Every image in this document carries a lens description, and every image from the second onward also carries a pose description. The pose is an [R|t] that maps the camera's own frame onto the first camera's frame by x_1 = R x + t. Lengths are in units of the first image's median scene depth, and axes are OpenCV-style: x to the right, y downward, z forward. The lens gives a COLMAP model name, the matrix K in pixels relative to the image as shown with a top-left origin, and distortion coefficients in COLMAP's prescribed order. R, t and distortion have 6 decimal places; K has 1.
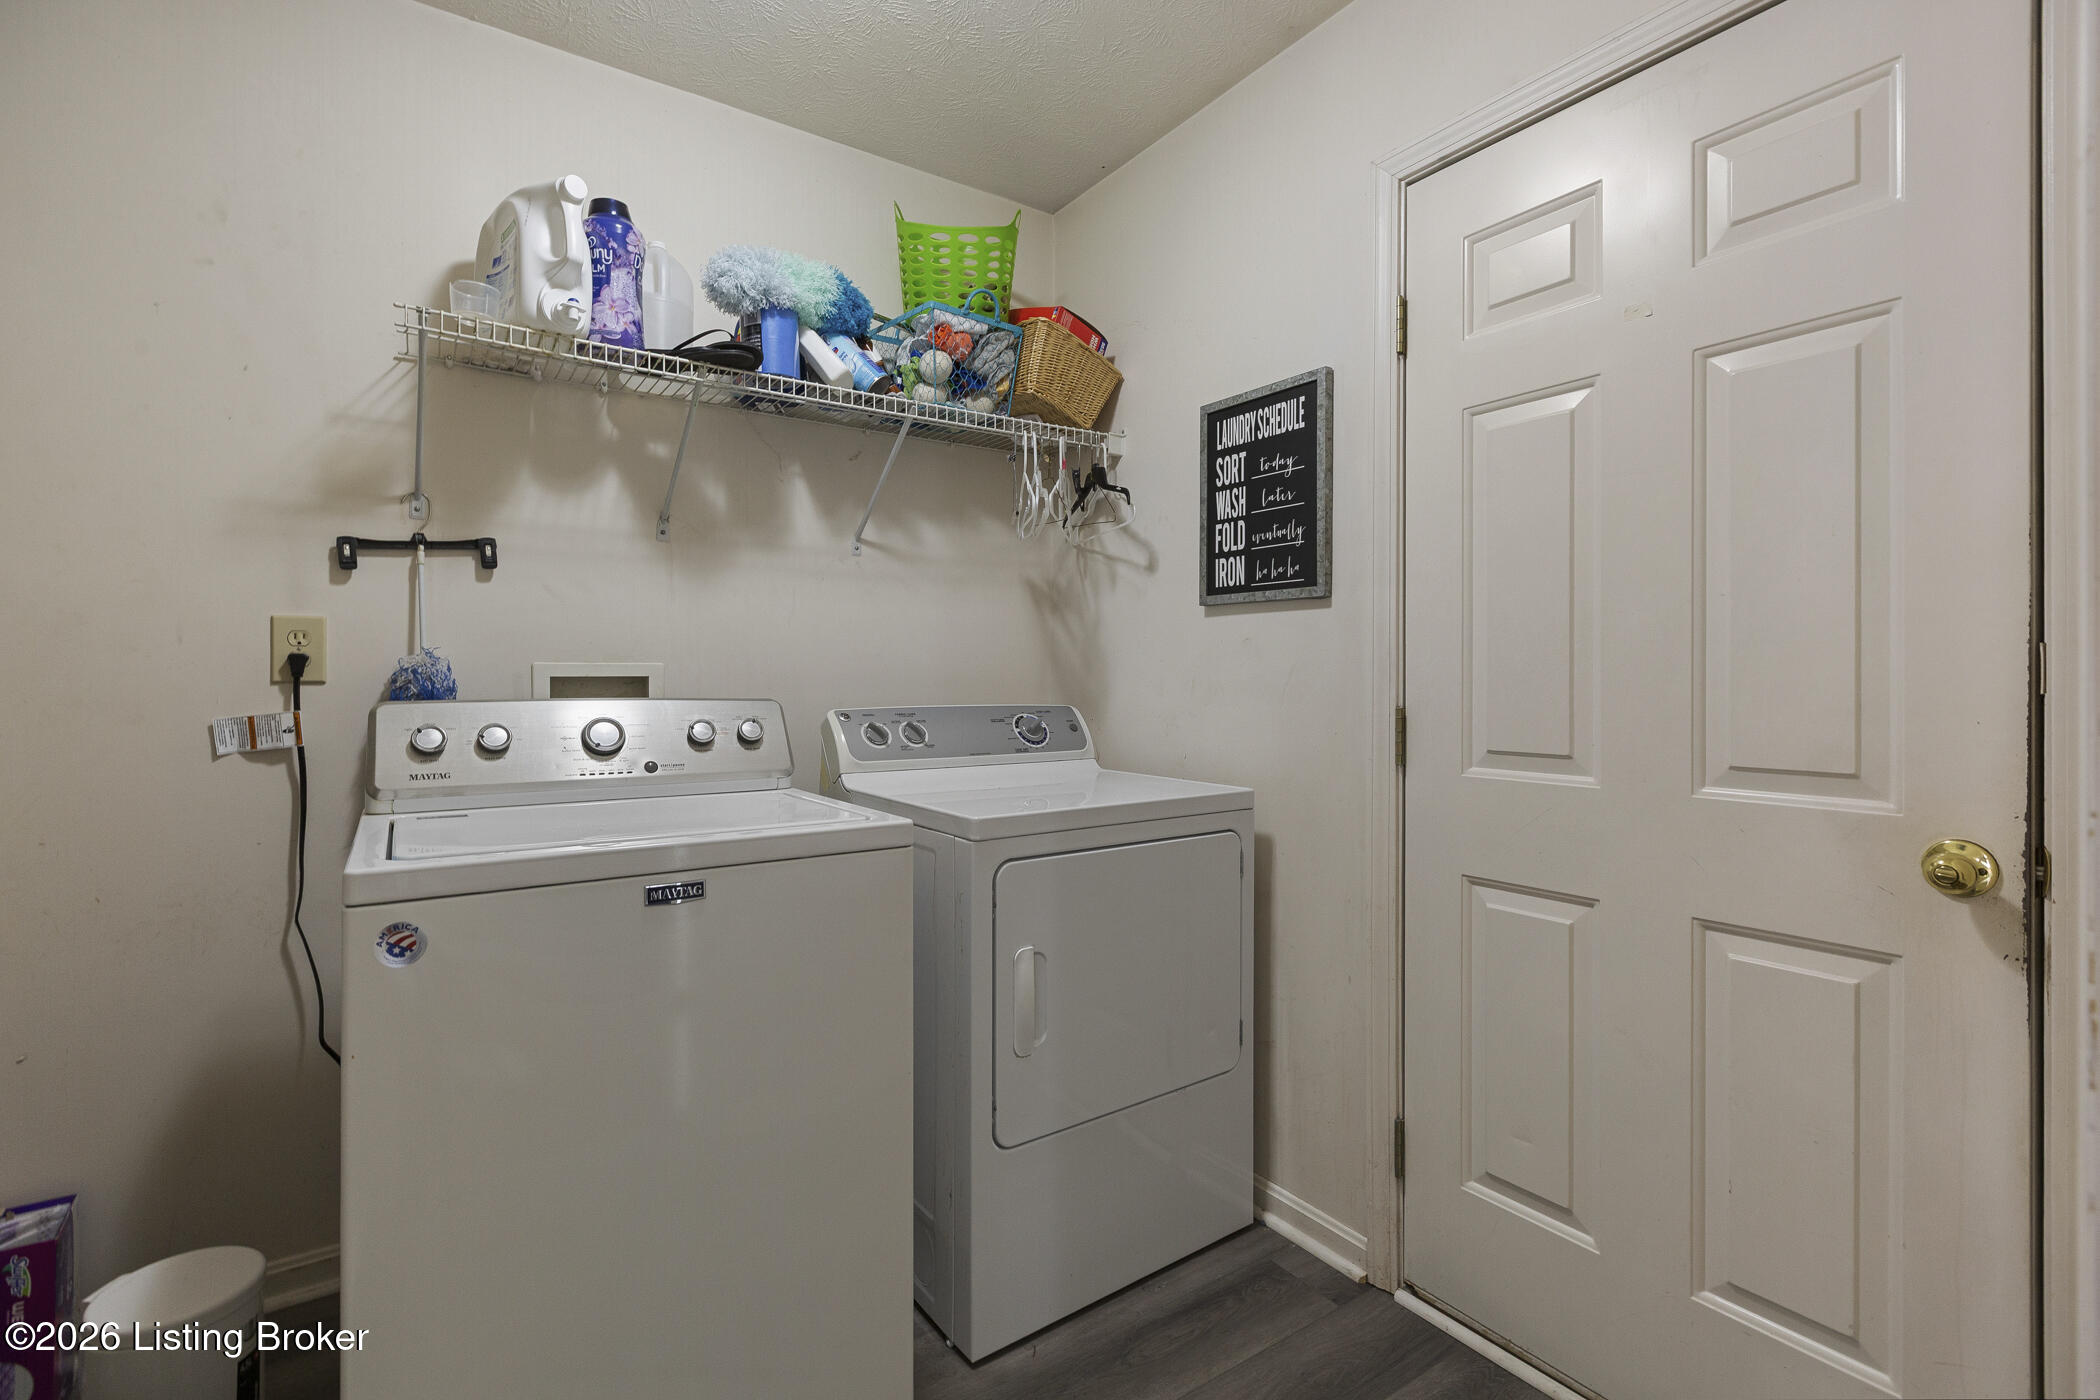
lens RADIAL K [[940.5, 0, 1052.9], [0, 940.5, 685.9], [0, 0, 1]] dist [-0.000200, -0.000559]
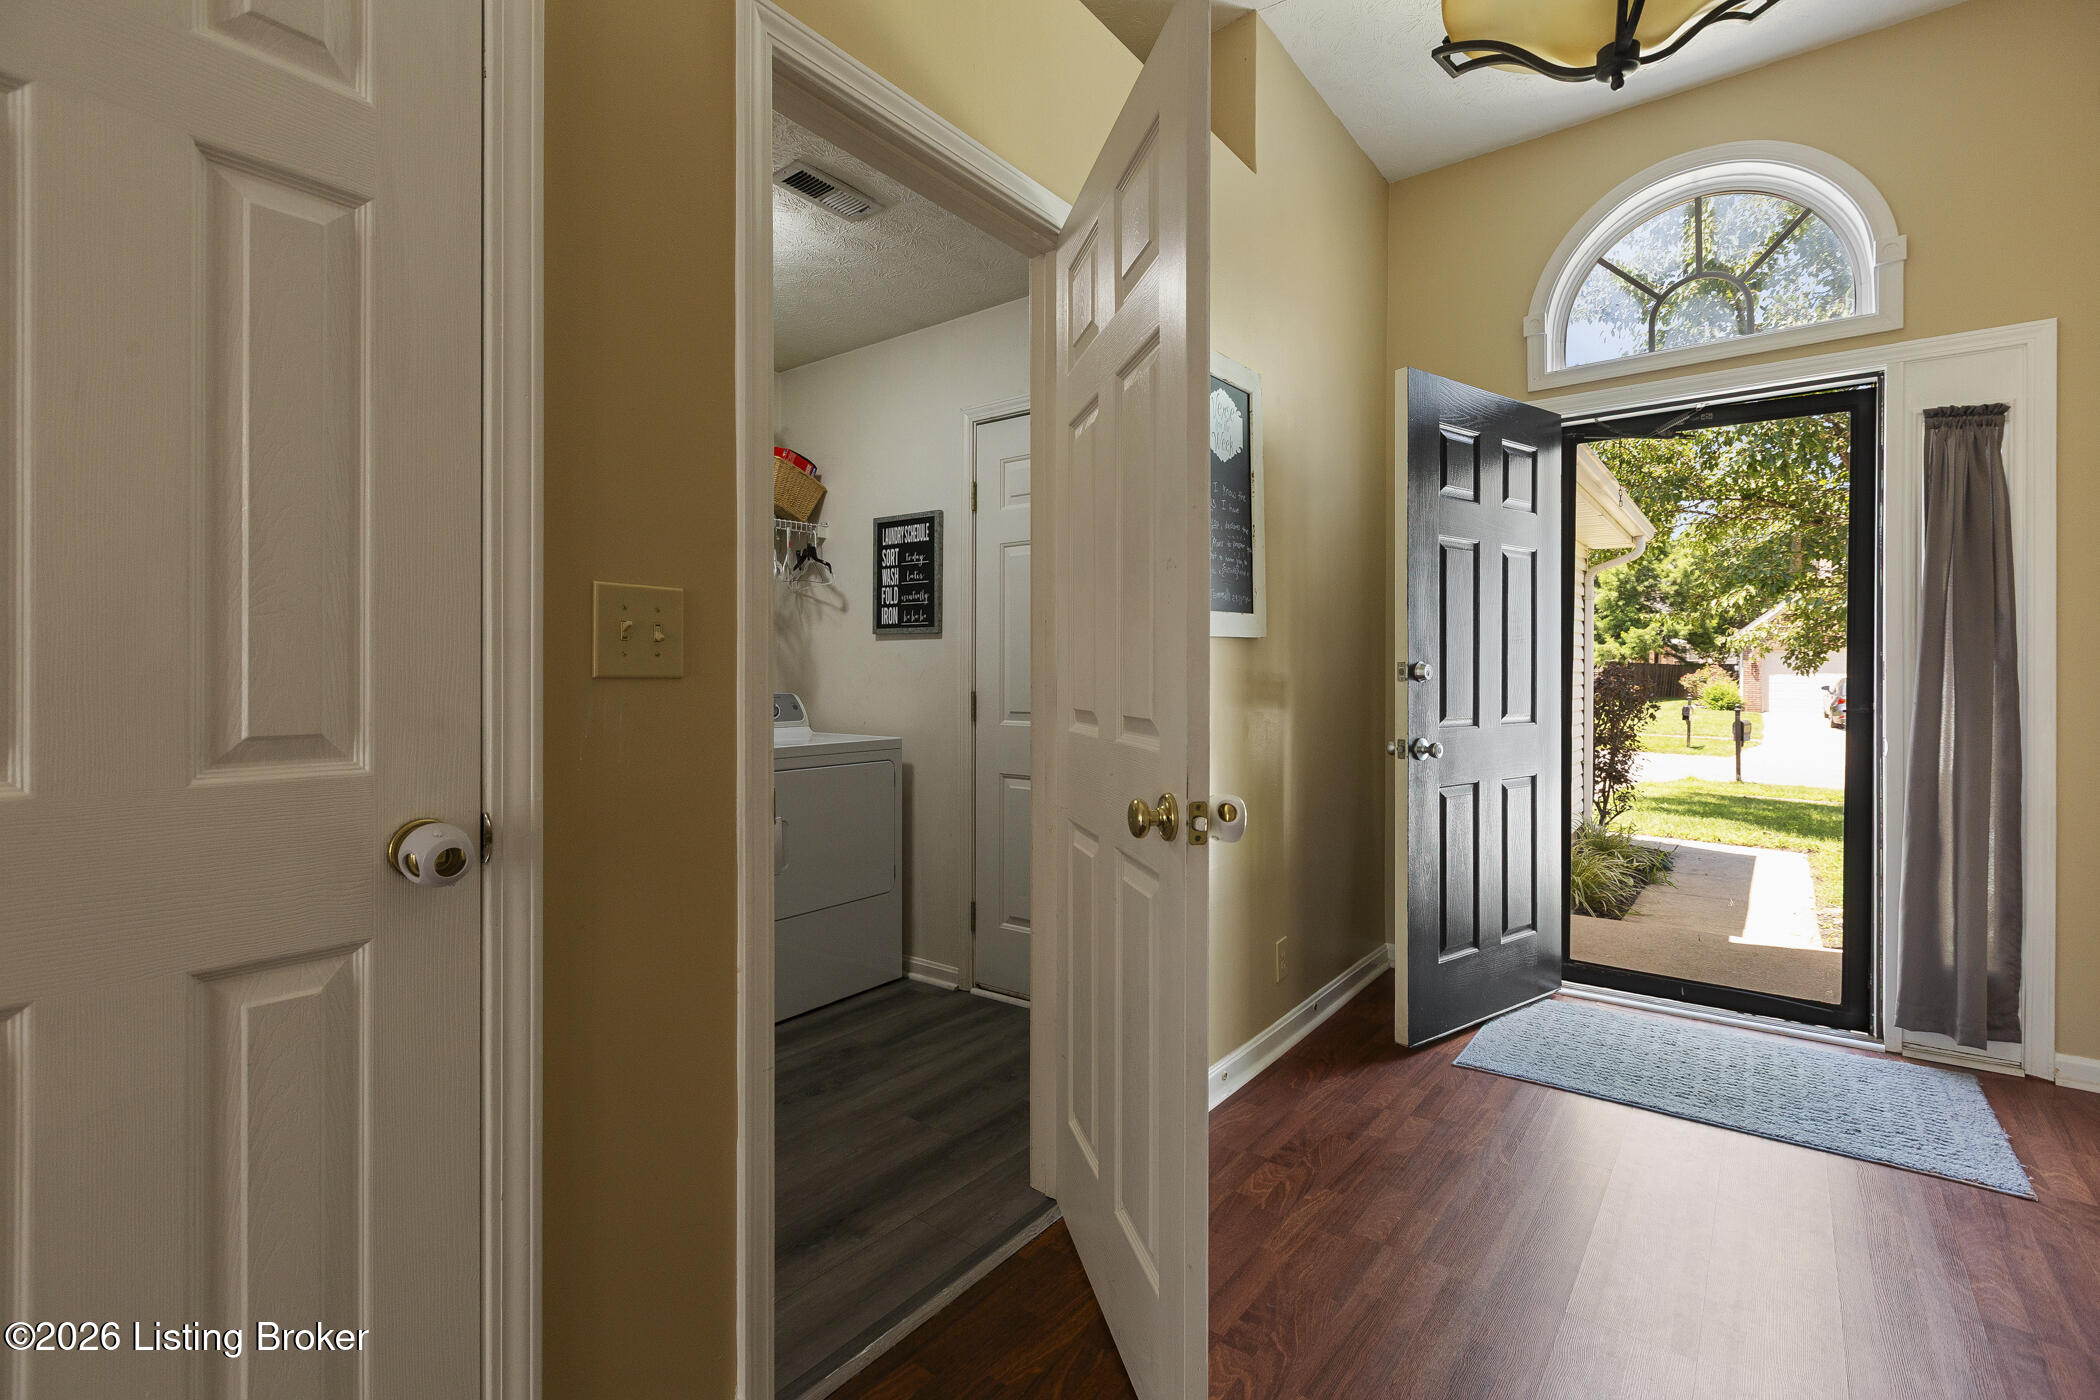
lens RADIAL K [[940.5, 0, 1043.0], [0, 940.5, 684.7], [0, 0, 1]] dist [-0.000200, -0.000559]
pose [[0.952172, -0.000199, 0.305562, -0.077736], [0.000520, 0.999999, -0.000968, 0.009691], [-0.305561, 0.001081, 0.952172, -0.777598]]
